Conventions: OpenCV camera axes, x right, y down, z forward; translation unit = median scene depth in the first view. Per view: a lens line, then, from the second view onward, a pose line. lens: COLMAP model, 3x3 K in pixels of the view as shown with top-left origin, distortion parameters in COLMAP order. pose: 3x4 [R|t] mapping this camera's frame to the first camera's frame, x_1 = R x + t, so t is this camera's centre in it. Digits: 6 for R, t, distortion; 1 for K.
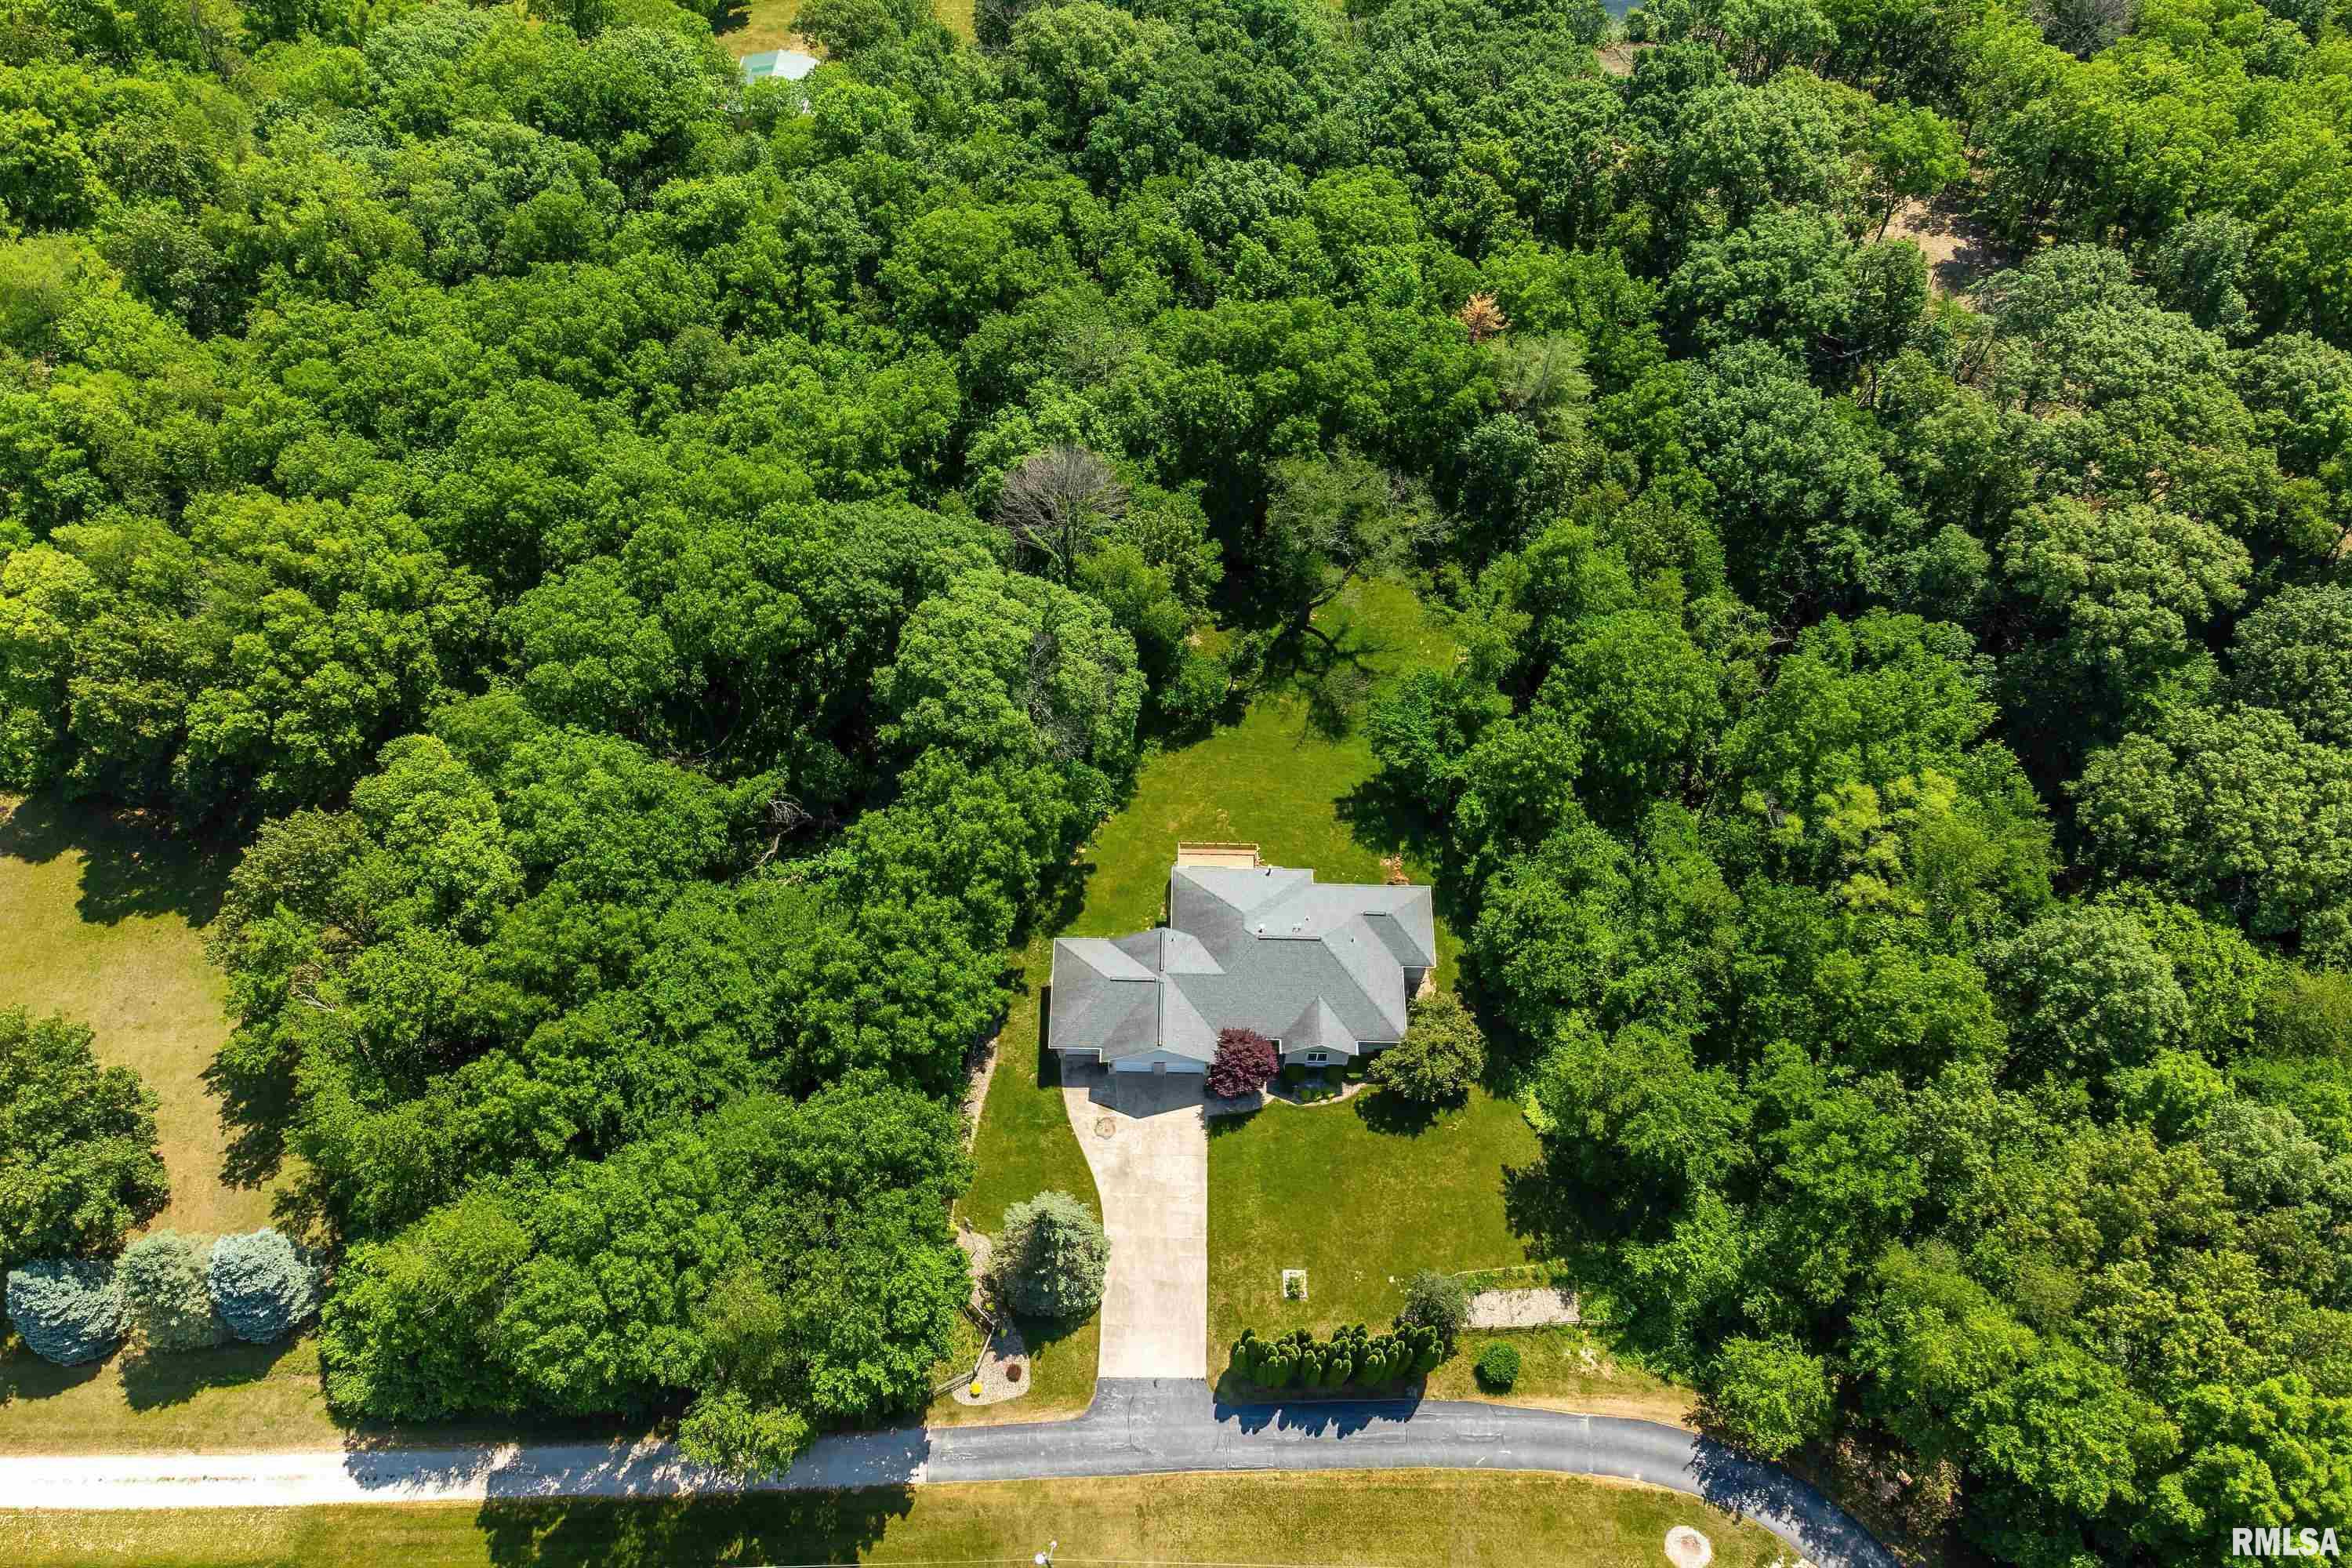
lens RADIAL K [[1770.4, 0, 1162.2], [0, 1770.4, 711.8], [0, 0, 1]] dist [0.013031, 0.008303]
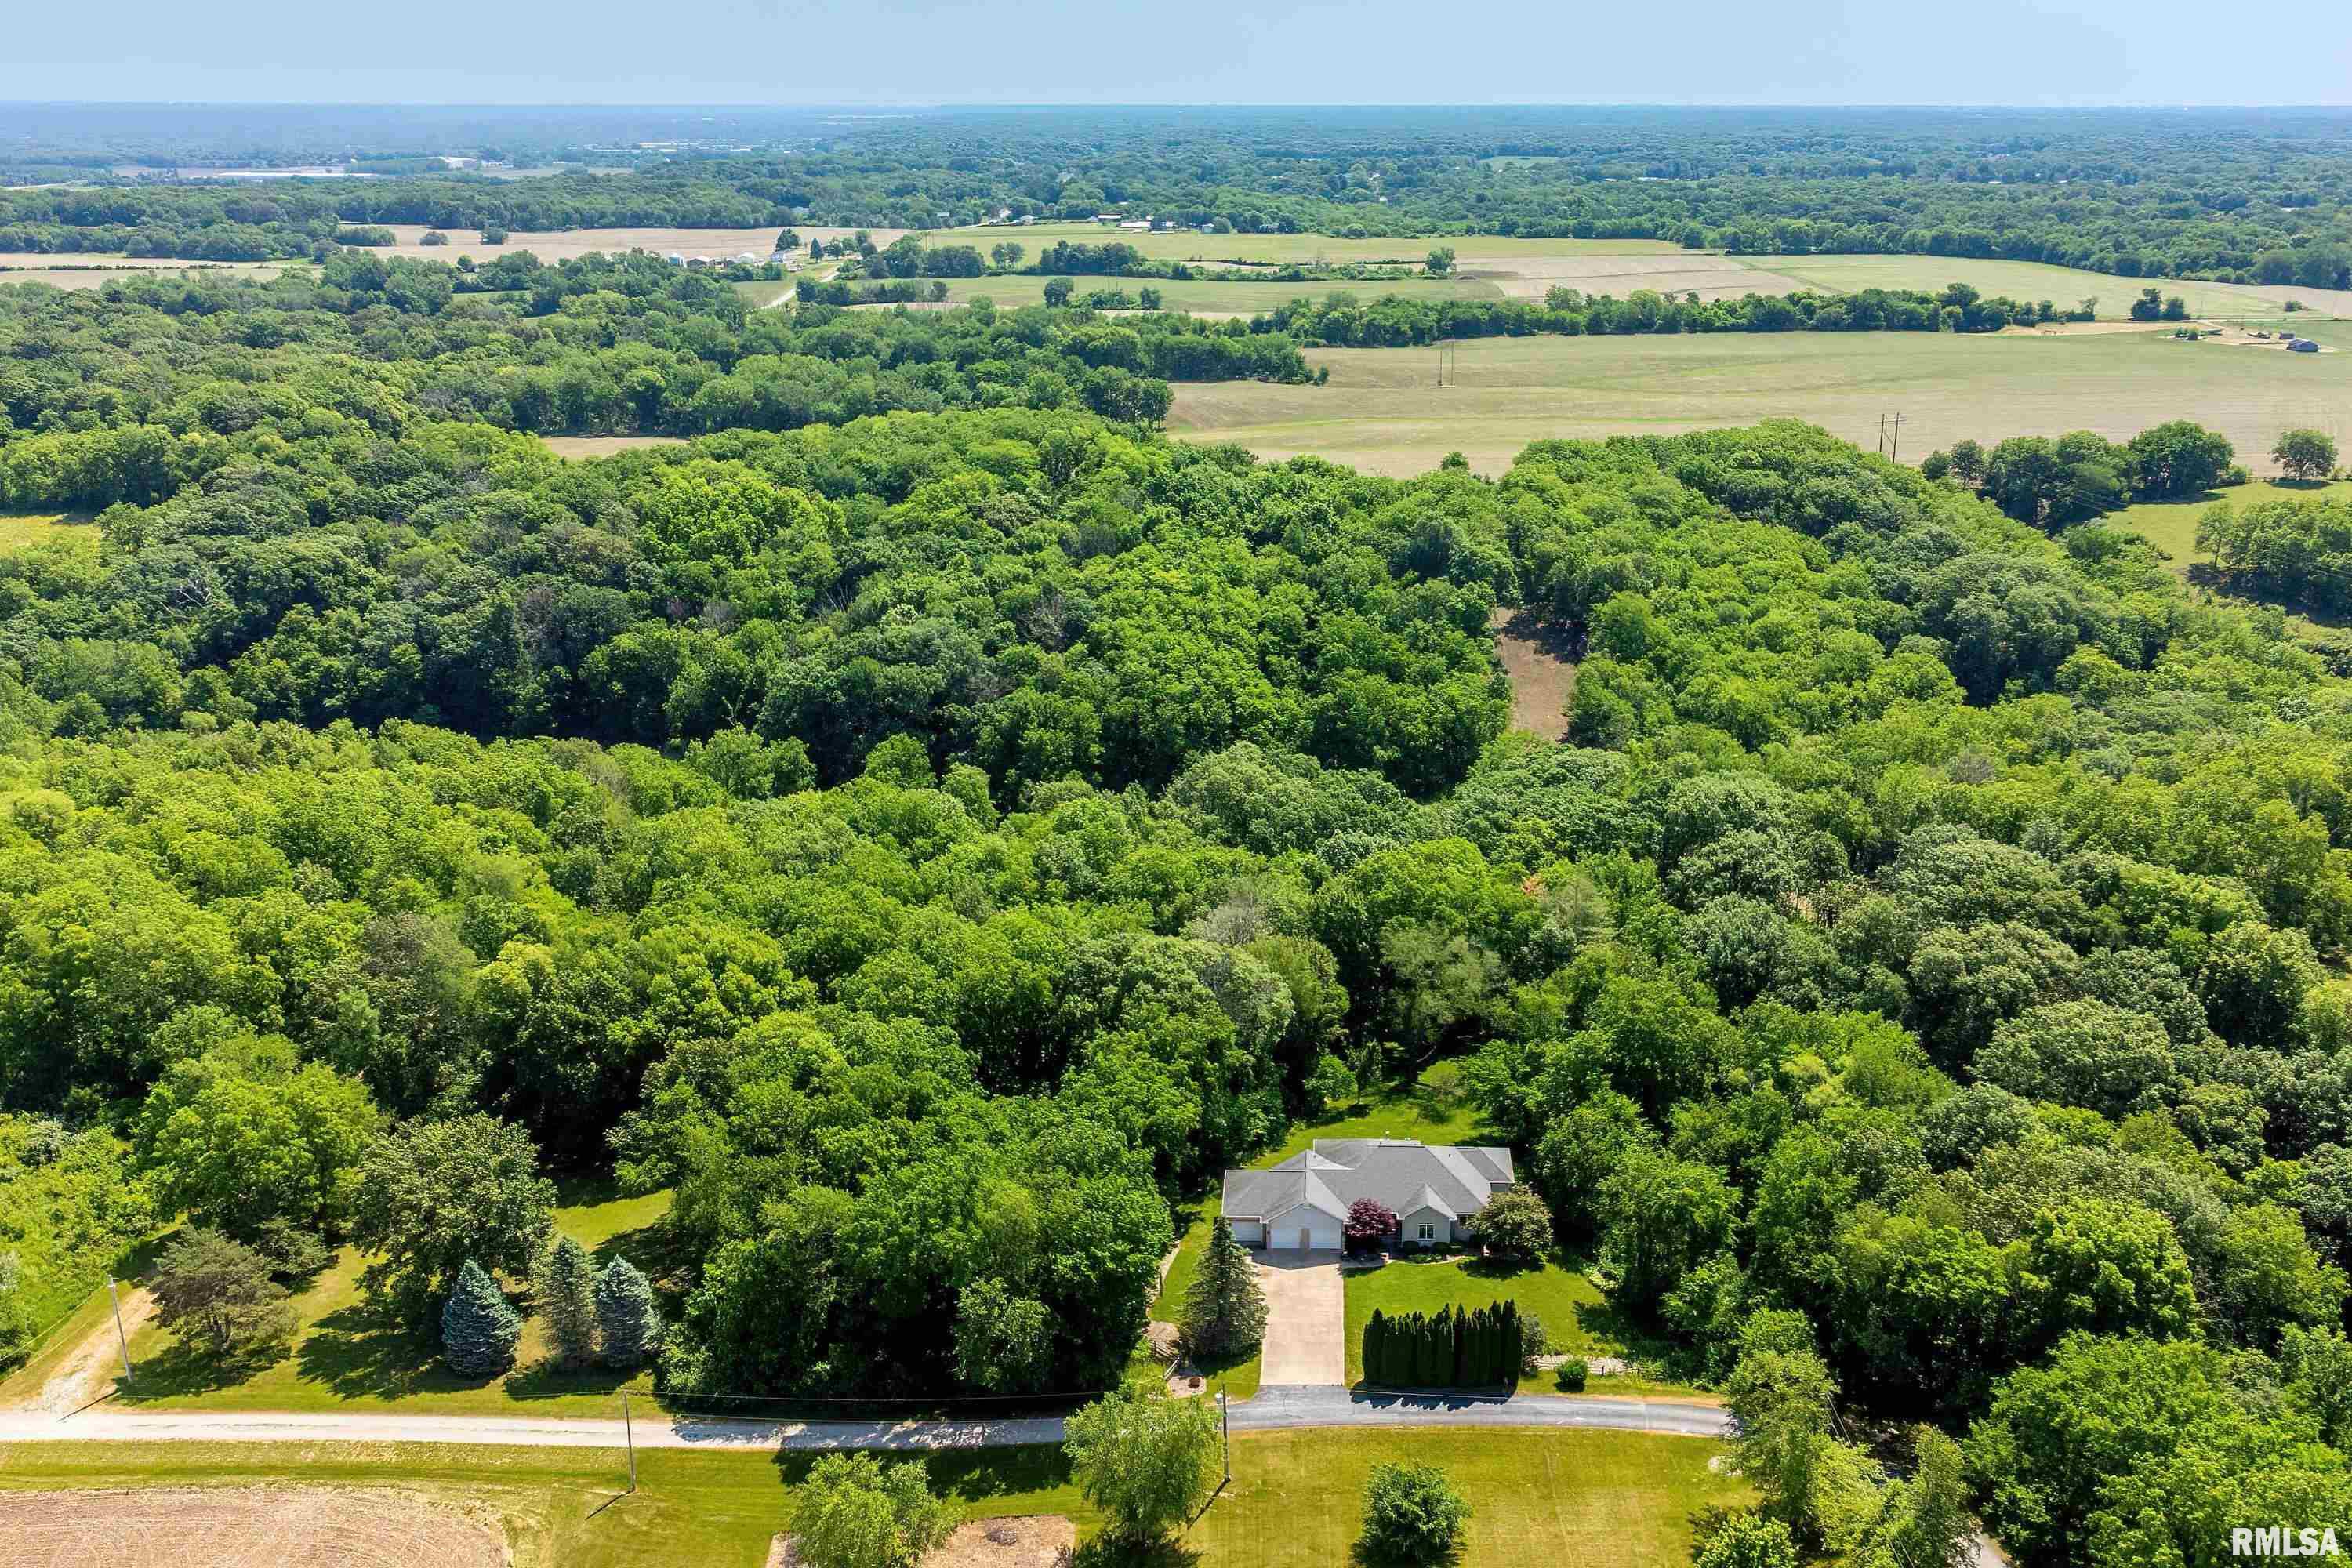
lens RADIAL K [[2052.8, 0, 1294.6], [0, 2052.8, 771.6], [0, 0, 1]] dist [0.117935, -0.347274]
pose [[0.999959, -0.008989, -0.001057, -0.005425], [0.006444, 0.789120, -0.614205, 0.917062], [0.006355, 0.614173, 0.789146, -0.439439]]
